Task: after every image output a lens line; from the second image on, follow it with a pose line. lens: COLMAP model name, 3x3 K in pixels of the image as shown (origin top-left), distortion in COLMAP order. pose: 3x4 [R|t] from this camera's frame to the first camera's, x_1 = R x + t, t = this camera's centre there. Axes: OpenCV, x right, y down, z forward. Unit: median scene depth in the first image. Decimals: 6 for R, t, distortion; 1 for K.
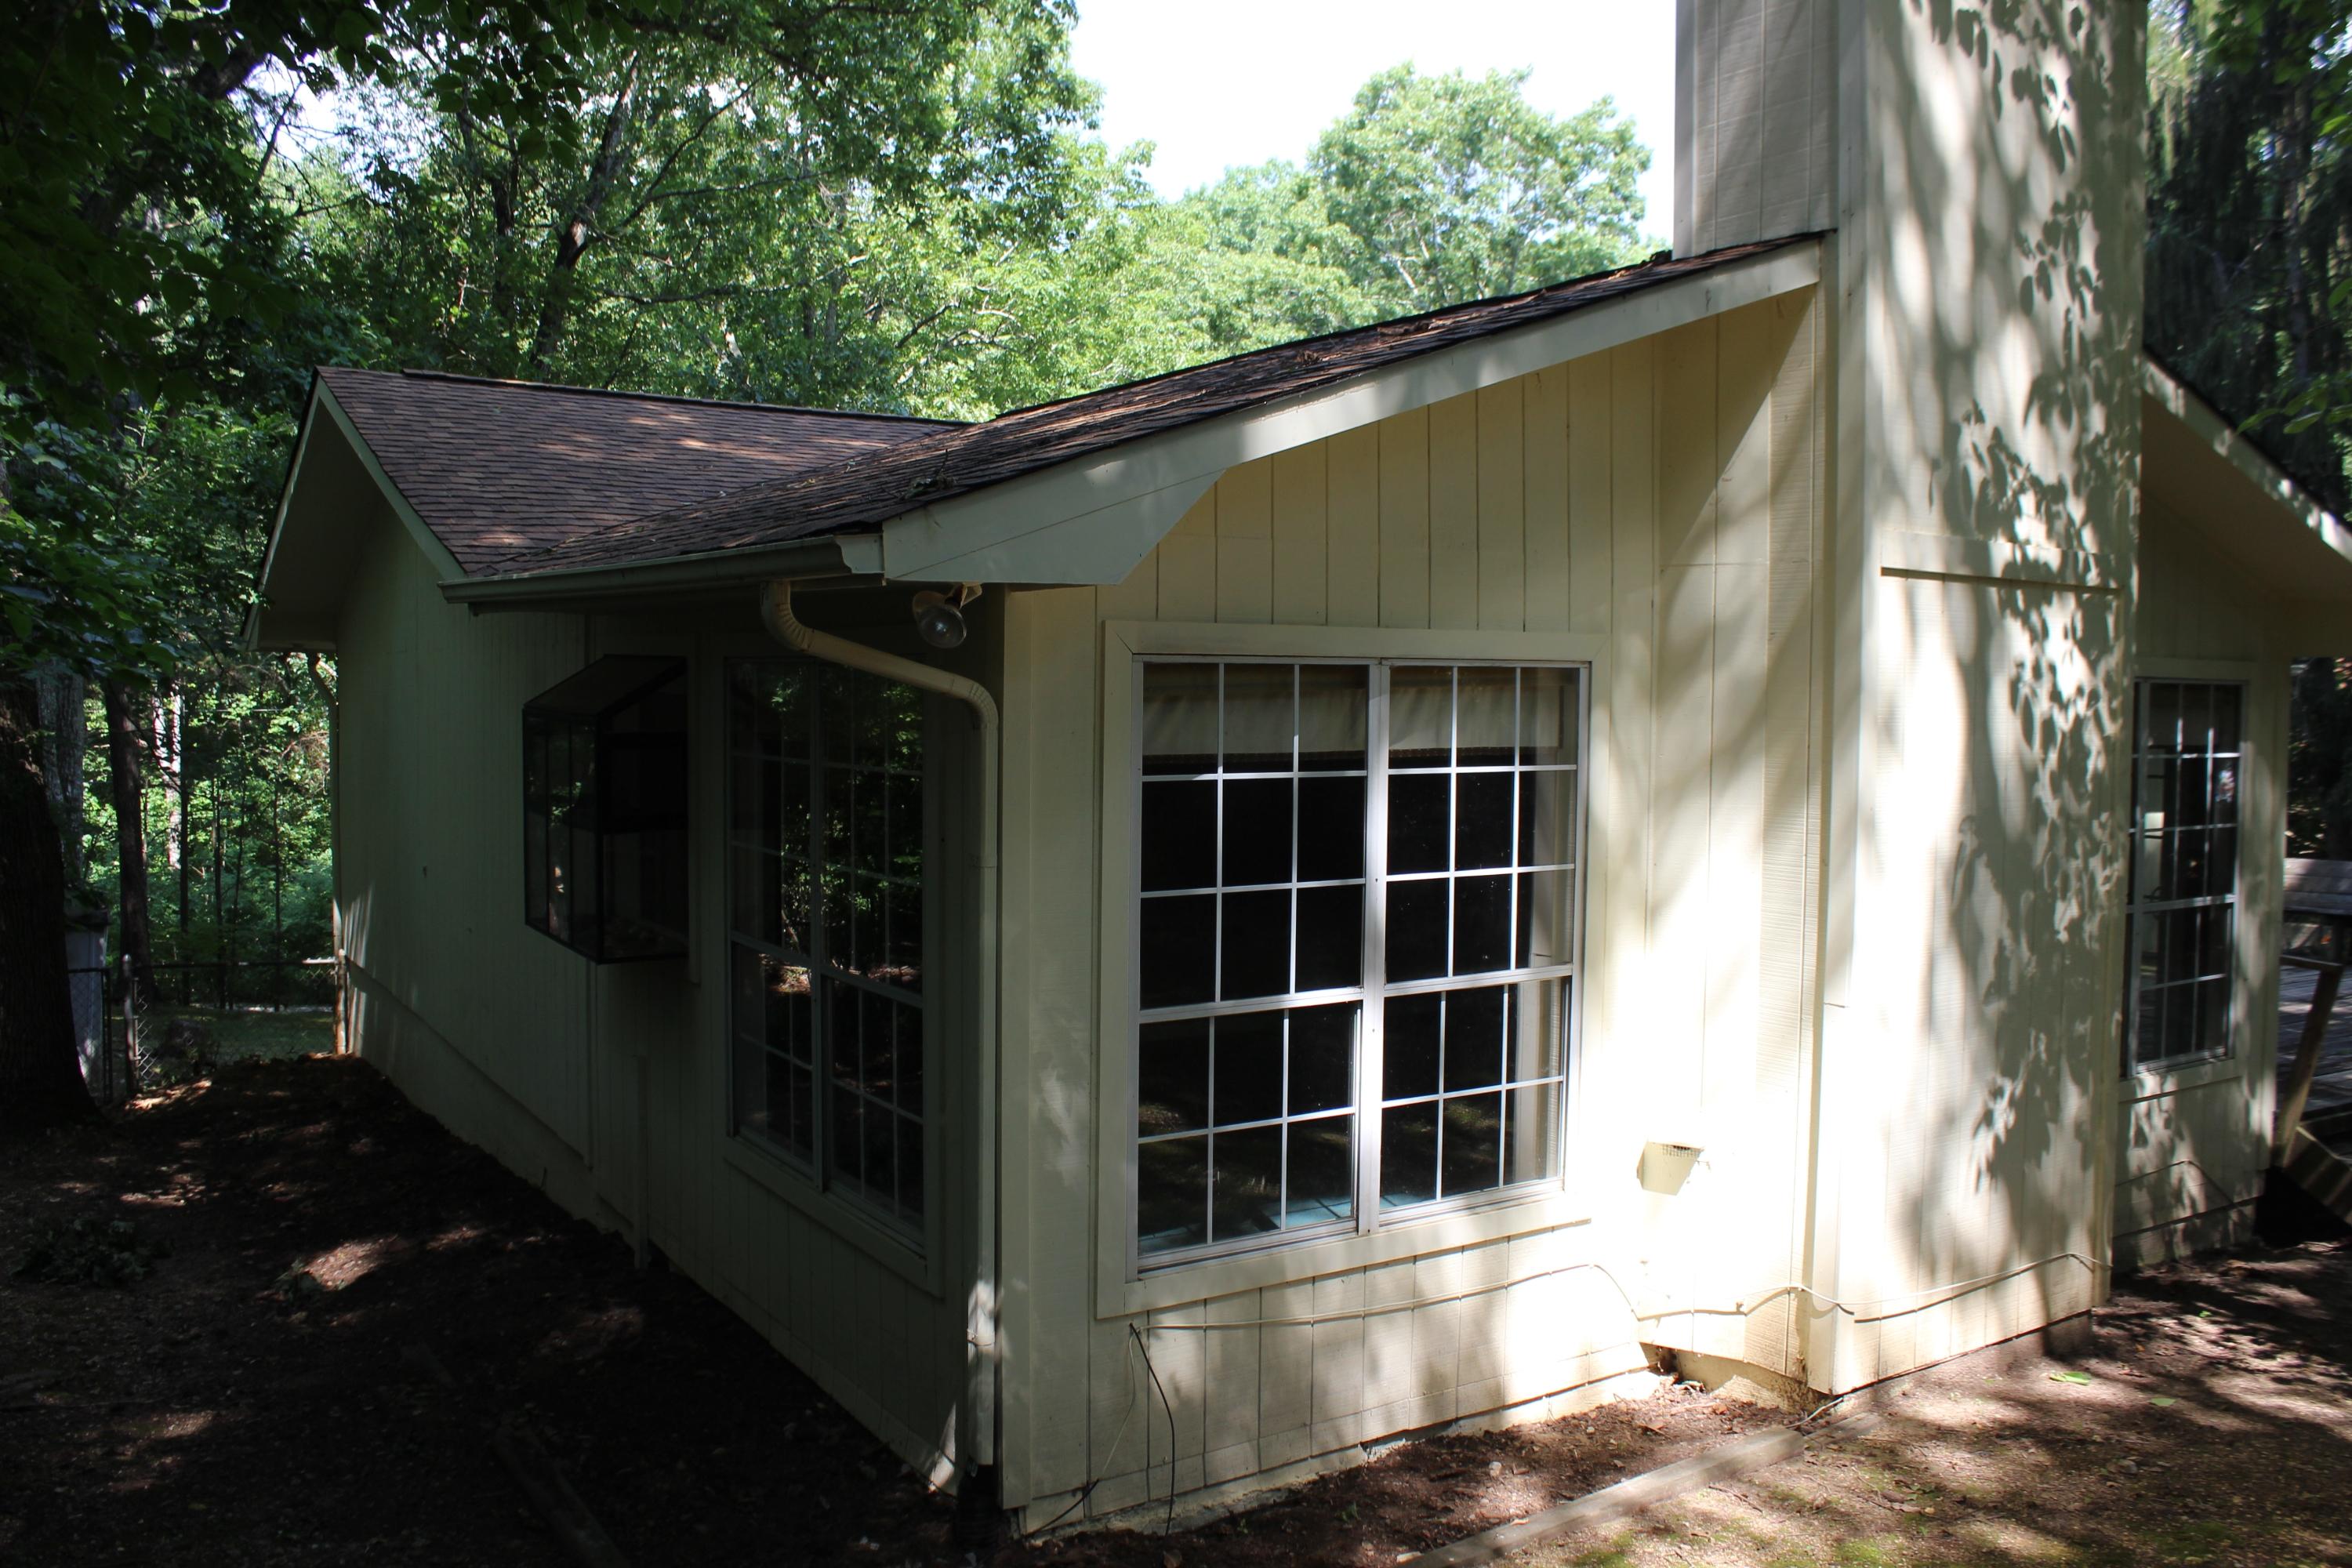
lens RADIAL K [[1955.2, 0, 1176.0], [0, 1955.2, 784.0], [0, 0, 1]] dist [-0.147632, 0.124572]
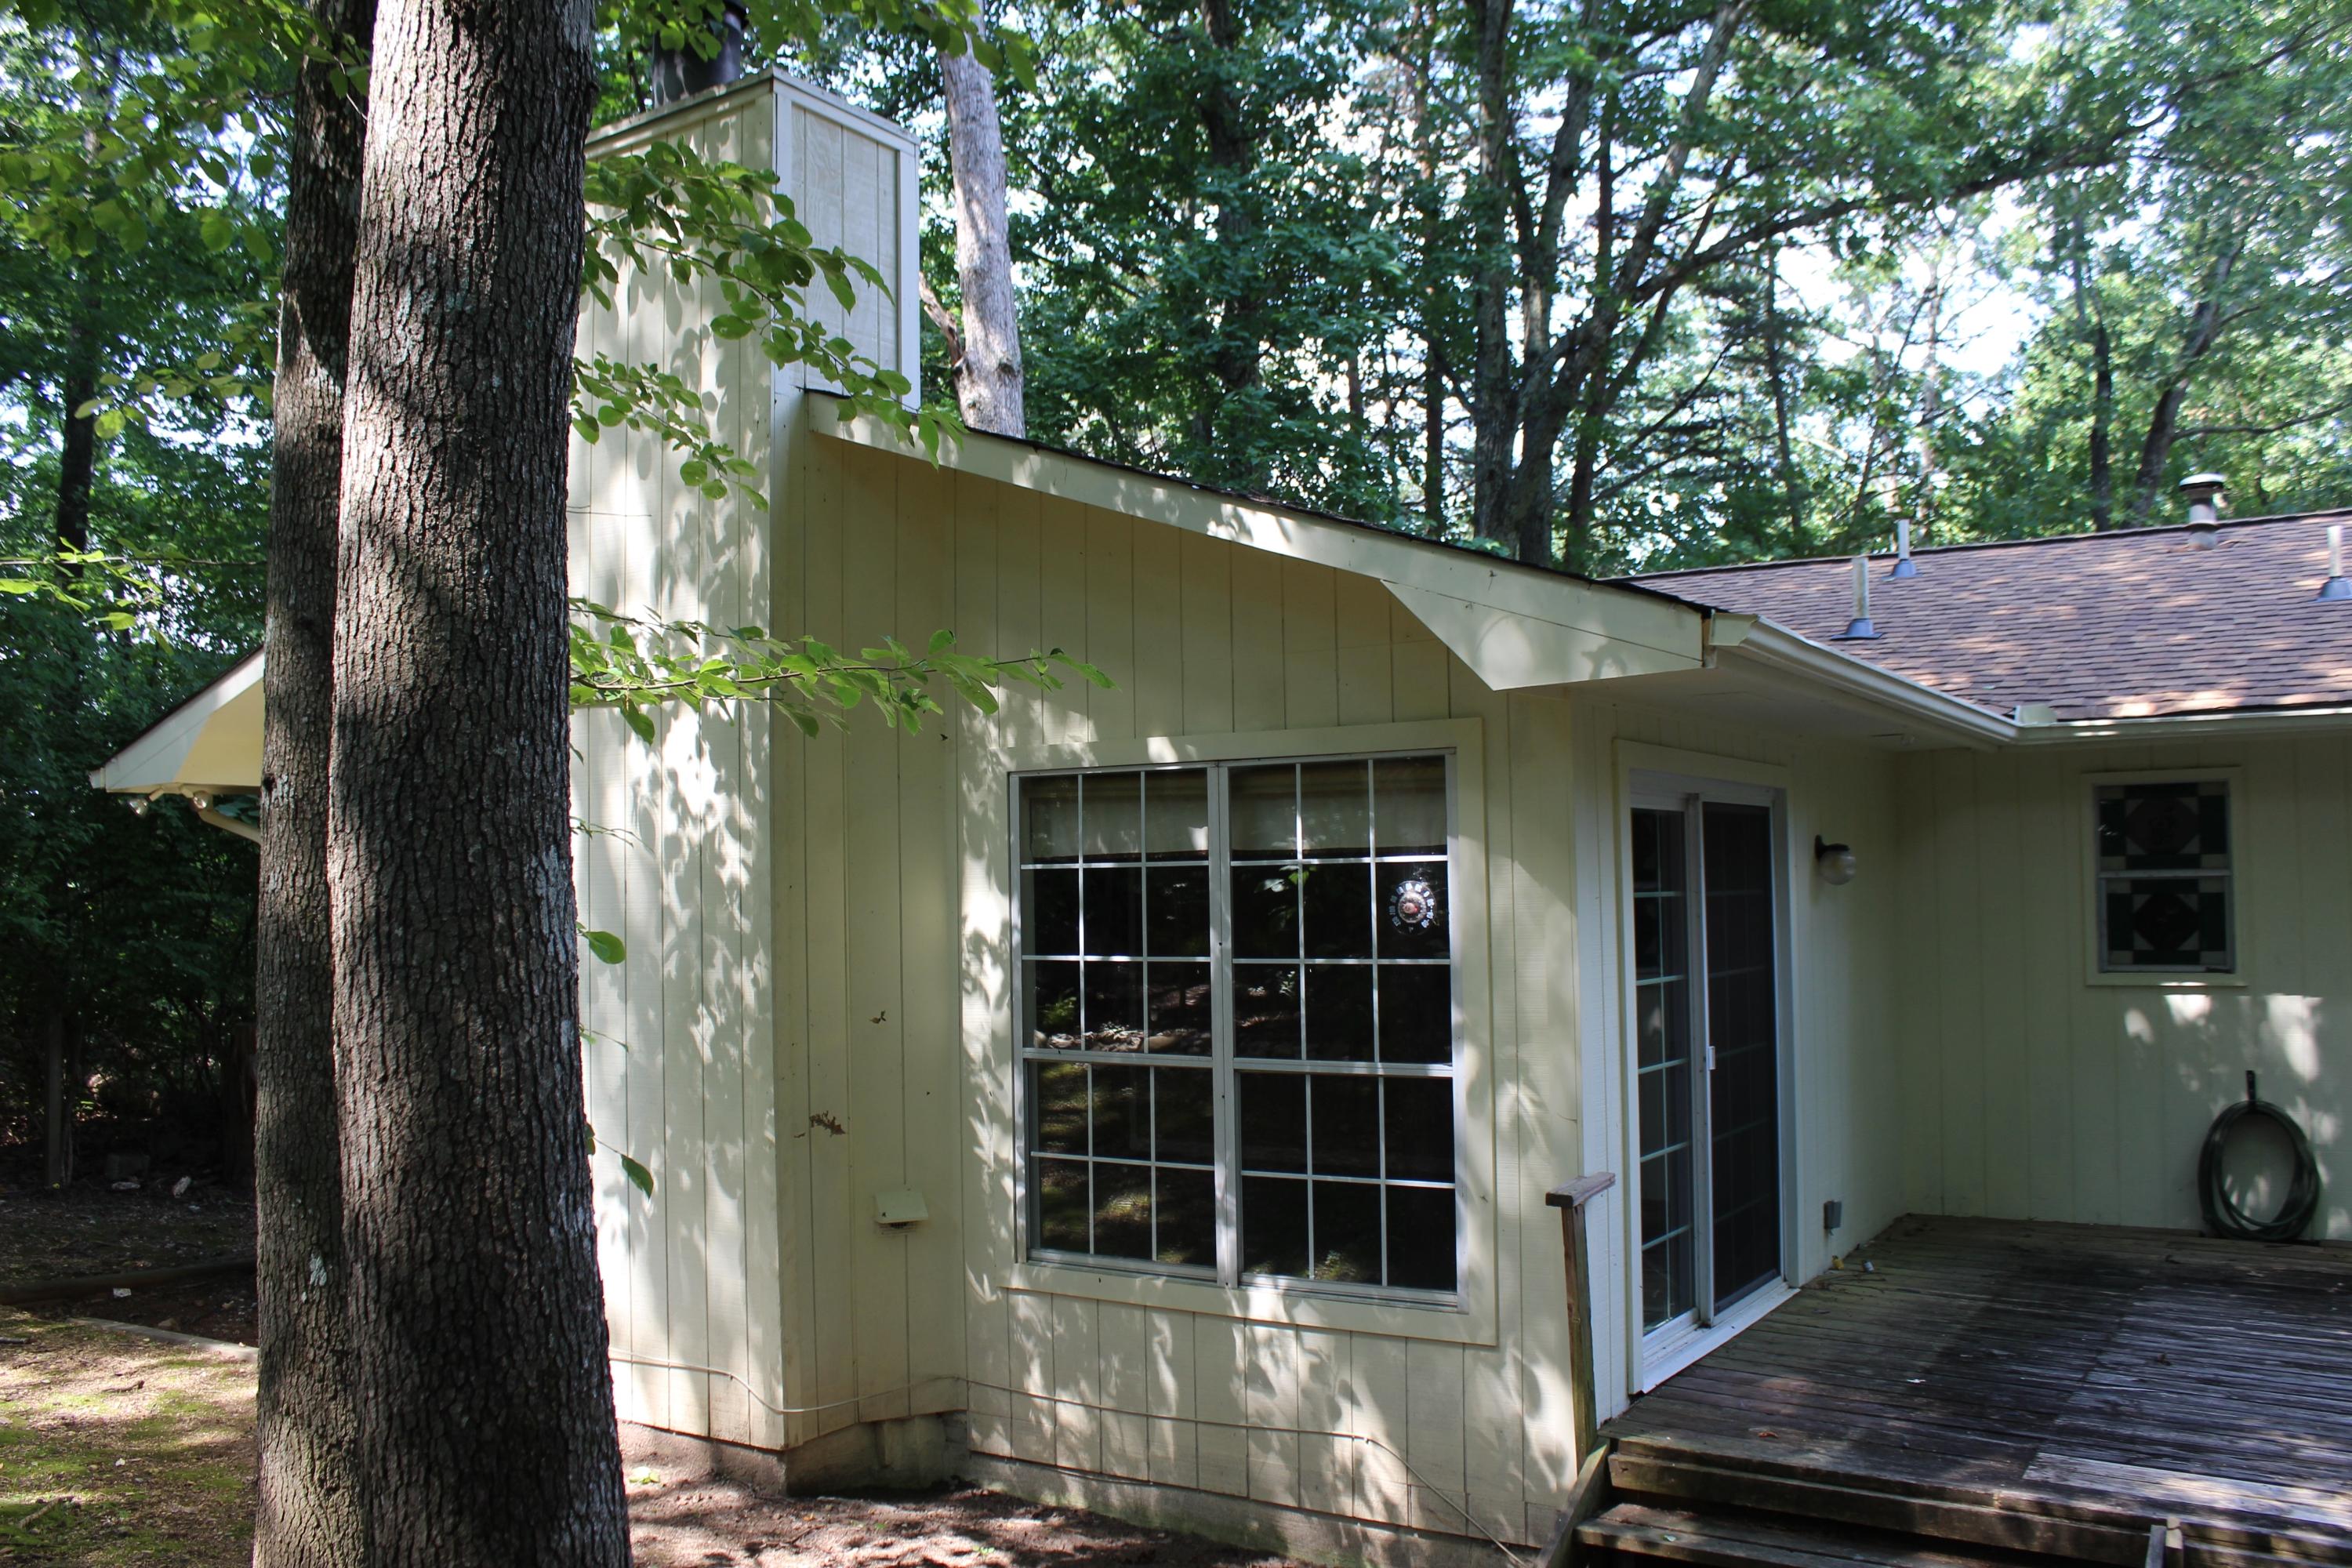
lens RADIAL K [[1955.2, 0, 1176.0], [0, 1955.2, 784.0], [0, 0, 1]] dist [-0.147632, 0.124572]
pose [[0.425445, -0.030453, -0.904472, 1.186699], [-0.003944, 0.999362, -0.035504, -0.017231], [0.904976, 0.018672, 0.425053, 0.644070]]
